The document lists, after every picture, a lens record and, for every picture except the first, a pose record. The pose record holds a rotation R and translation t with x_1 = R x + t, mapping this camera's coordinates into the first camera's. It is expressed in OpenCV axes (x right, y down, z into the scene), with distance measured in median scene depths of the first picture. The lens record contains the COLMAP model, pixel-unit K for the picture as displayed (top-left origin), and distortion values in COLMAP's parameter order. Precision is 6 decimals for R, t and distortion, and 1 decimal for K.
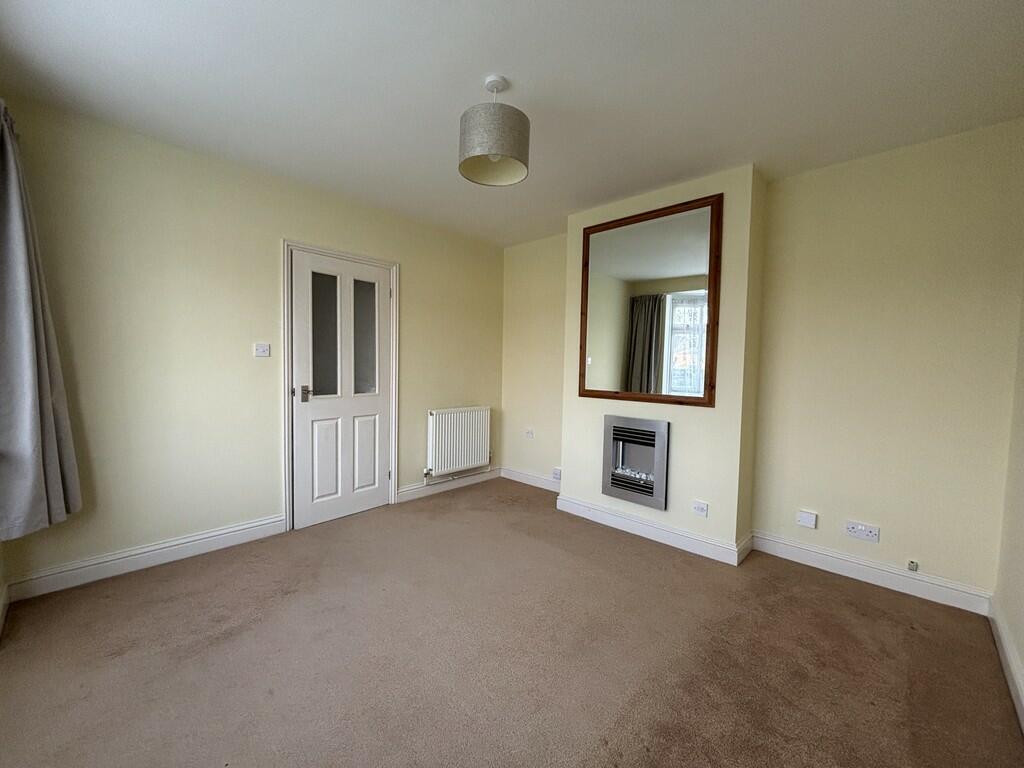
lens RADIAL K [[422.1, 0, 512.0], [0, 422.1, 384.0], [0, 0, 1]] dist [-0.000484, 0.000168]
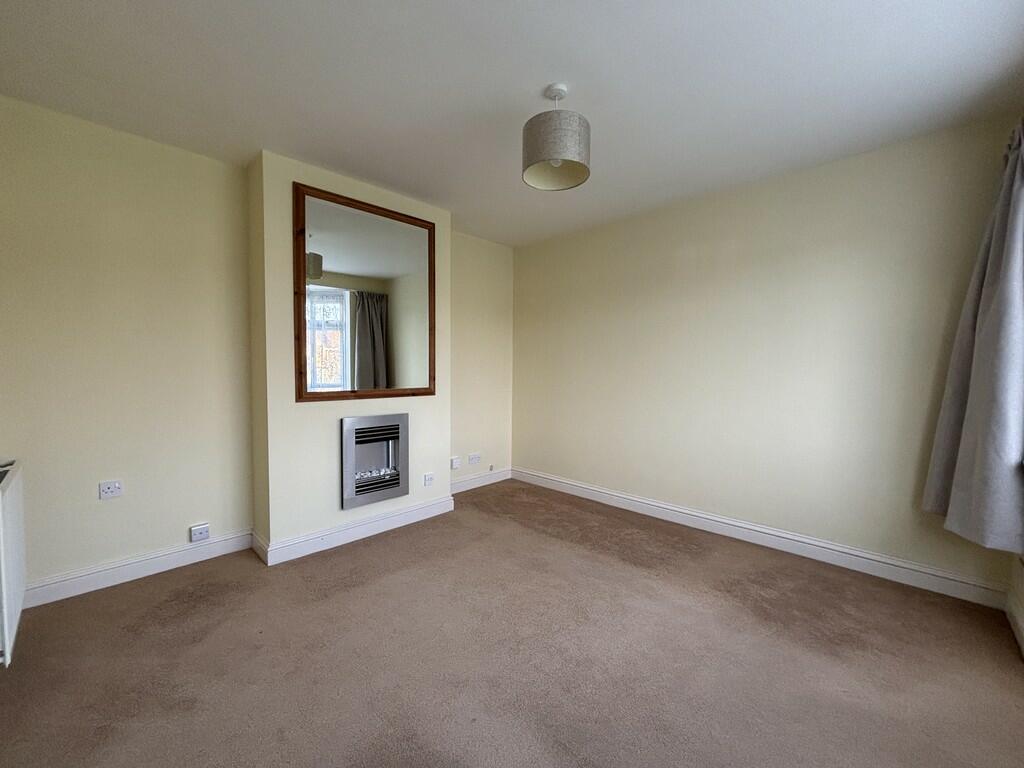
lens RADIAL K [[422.1, 0, 512.0], [0, 422.1, 384.0], [0, 0, 1]] dist [-0.000484, 0.000168]
pose [[-0.009157, -0.064366, 0.997884, -0.691238], [0.041767, 0.997031, 0.064694, -0.042643], [-0.999085, 0.042271, -0.006441, 0.702588]]
